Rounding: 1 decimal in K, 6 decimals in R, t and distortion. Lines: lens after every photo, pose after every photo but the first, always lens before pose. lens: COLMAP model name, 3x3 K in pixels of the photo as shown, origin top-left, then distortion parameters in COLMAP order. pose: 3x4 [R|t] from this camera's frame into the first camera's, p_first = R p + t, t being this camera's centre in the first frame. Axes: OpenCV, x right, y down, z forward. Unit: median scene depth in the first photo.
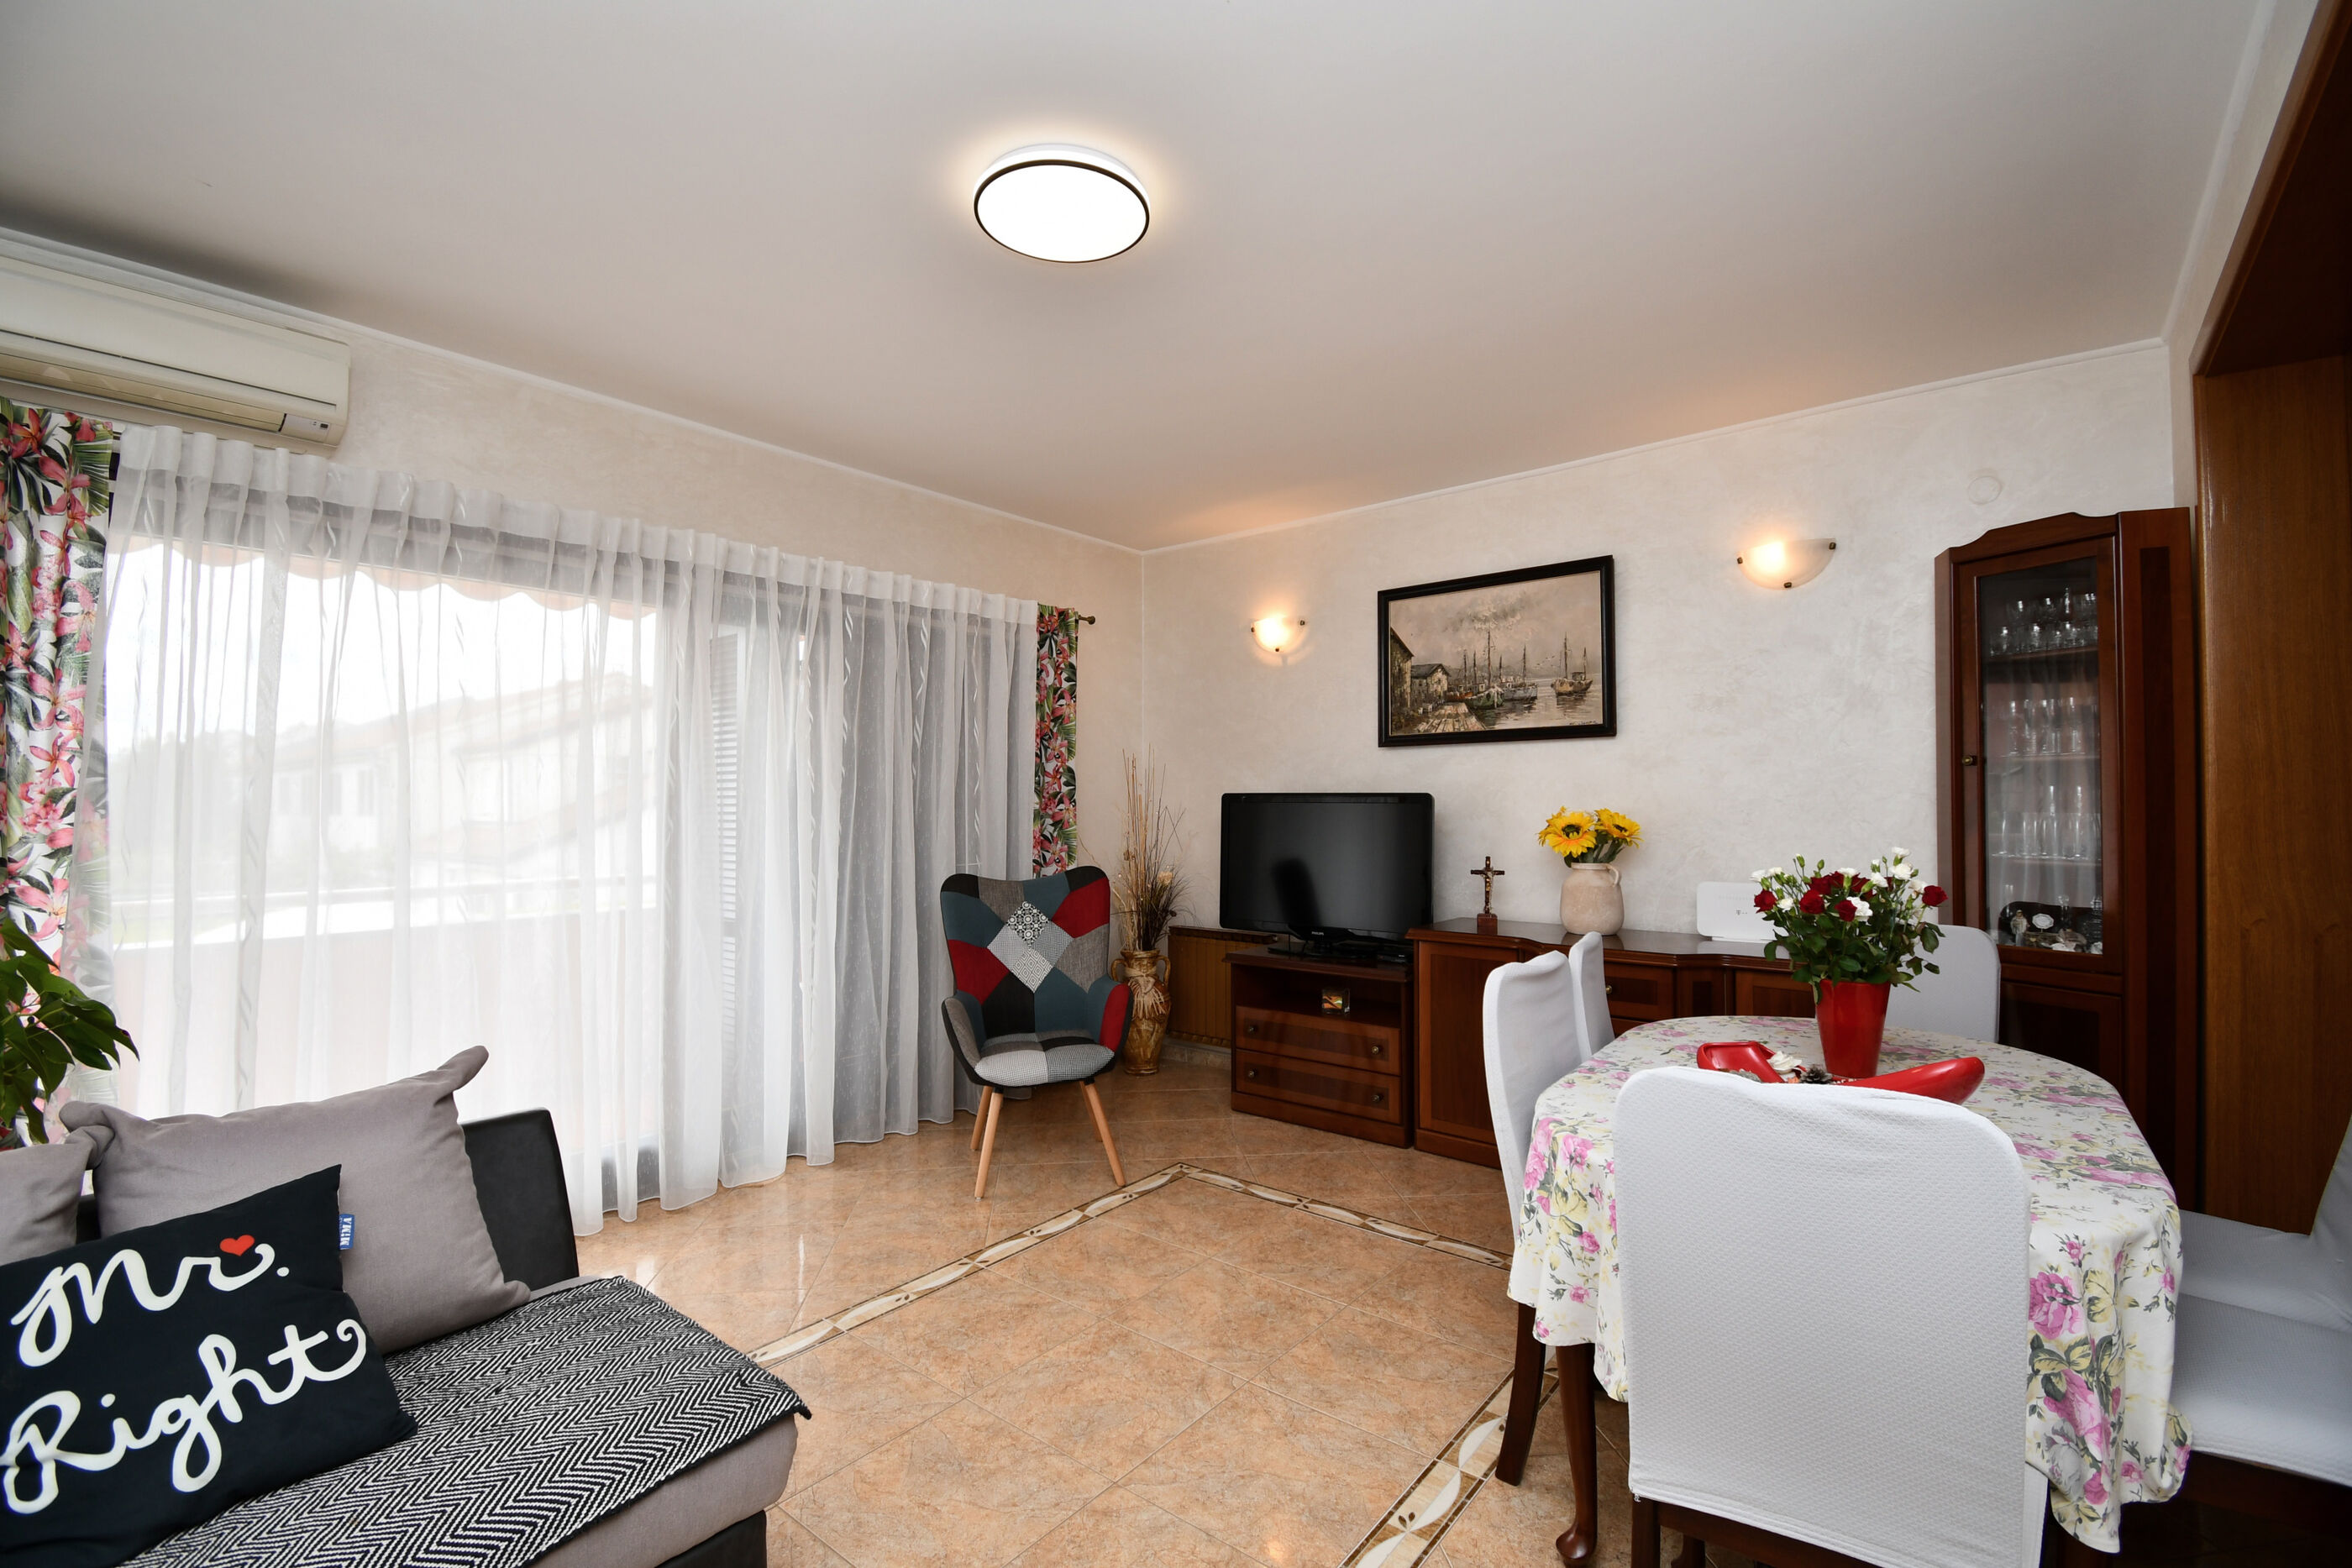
lens RADIAL K [[1034.4, 0, 1170.4], [0, 1034.4, 786.0], [0, 0, 1]] dist [0.012469, -0.019103]
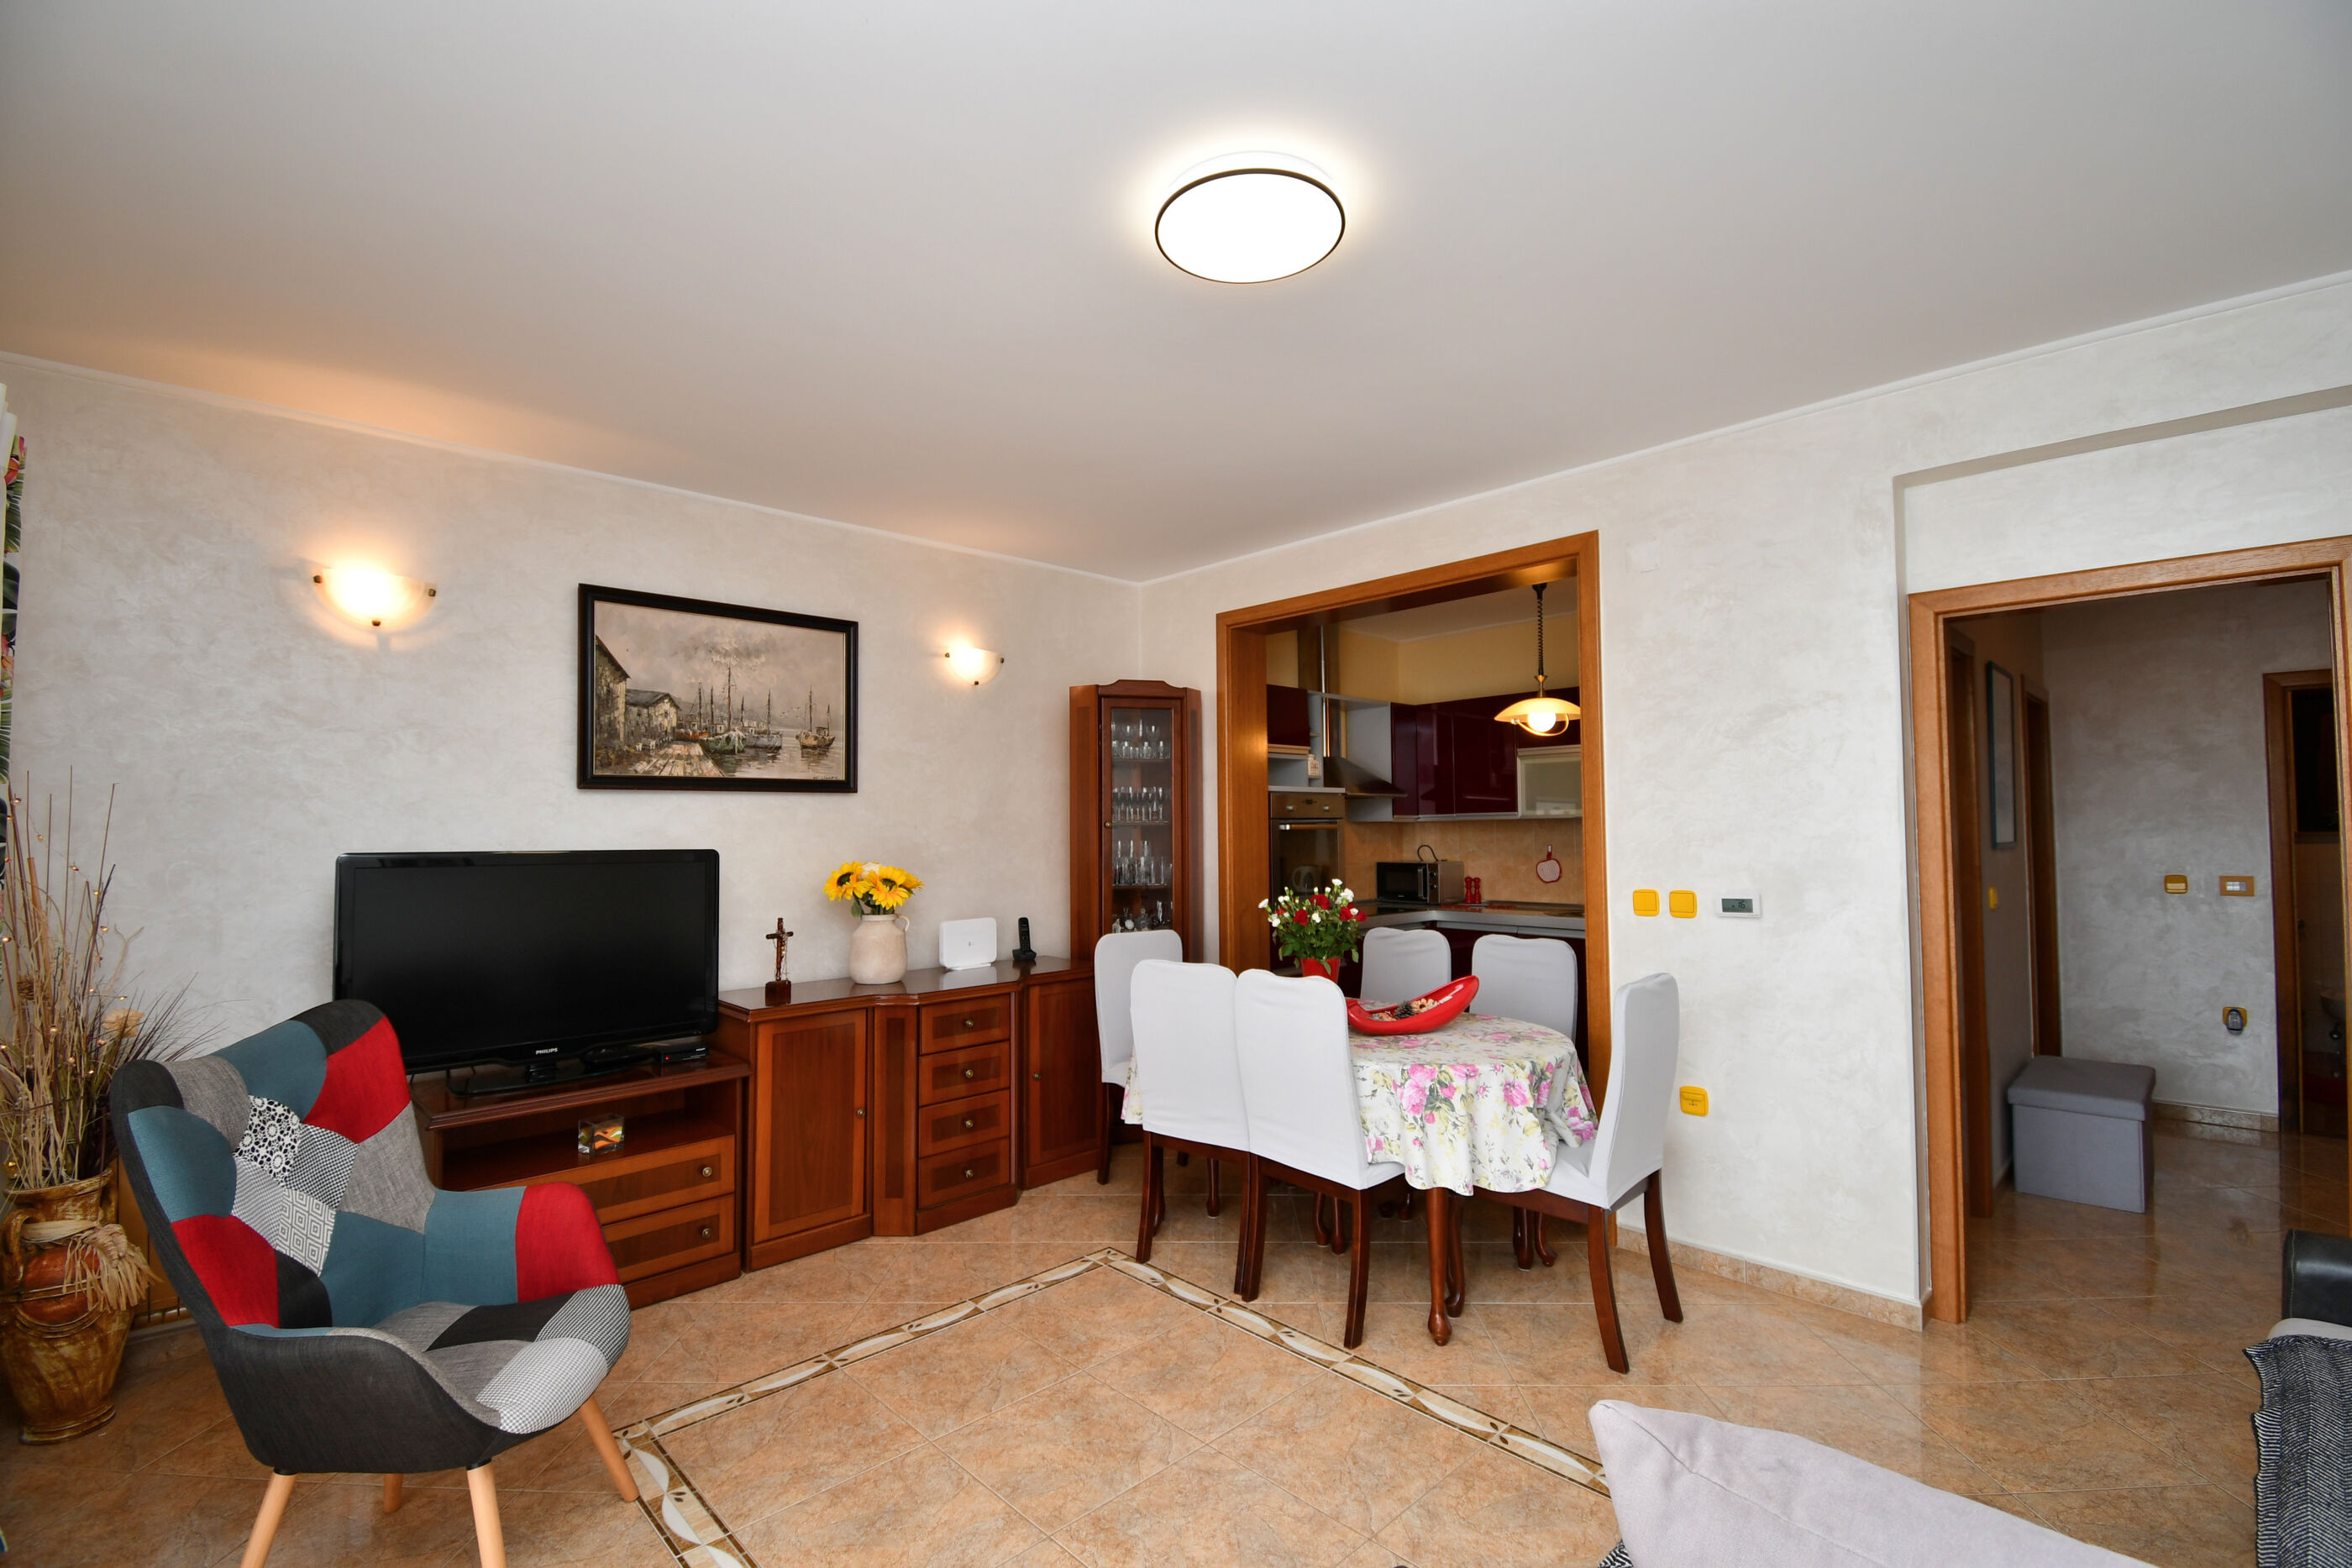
lens RADIAL K [[1034.4, 0, 1175.9], [0, 1034.4, 791.6], [0, 0, 1]] dist [0.012469, -0.019103]
pose [[0.117205, 0.041514, 0.992240, -0.565286], [-0.007051, 0.999136, -0.040969, -0.008684], [-0.993083, -0.002195, 0.117397, 0.544063]]
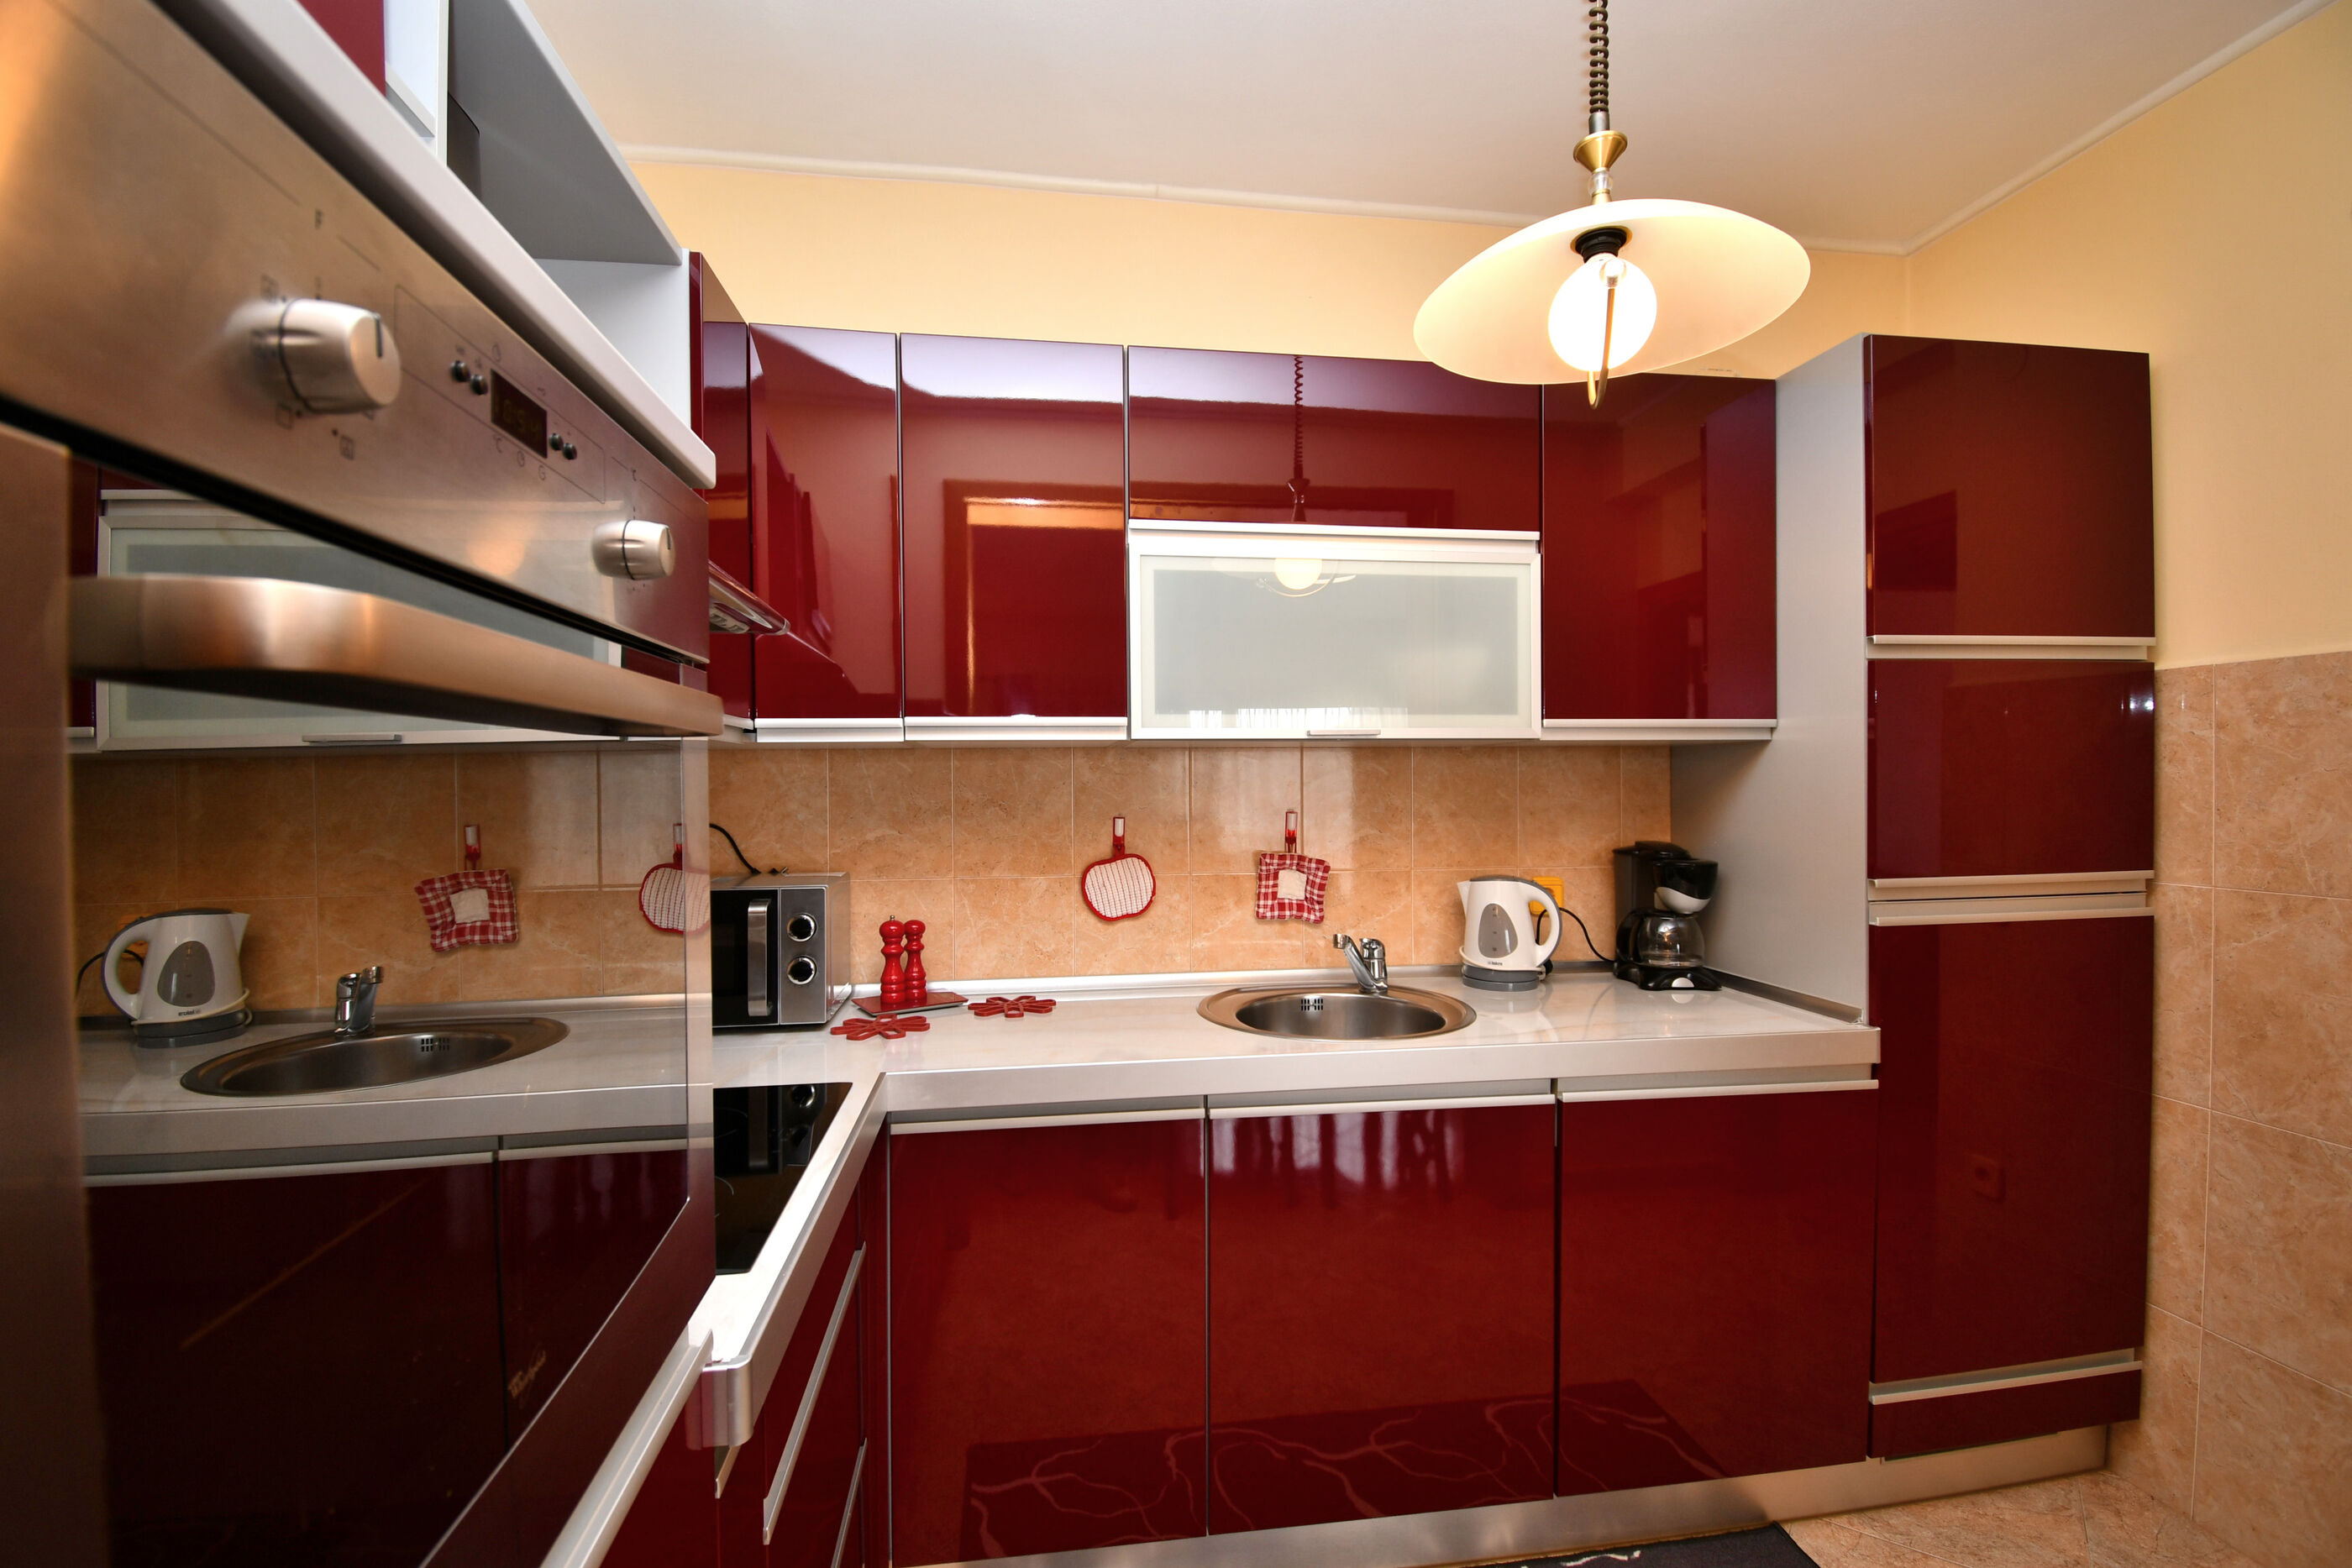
lens RADIAL K [[1034.4, 0, 1178.2], [0, 1034.4, 784.8], [0, 0, 1]] dist [0.012469, -0.019103]
pose [[-0.742948, 0.008164, 0.669300, 0.617792], [-0.000561, 0.999918, -0.012819, -0.007165], [-0.669349, -0.009900, -0.742882, 0.570150]]
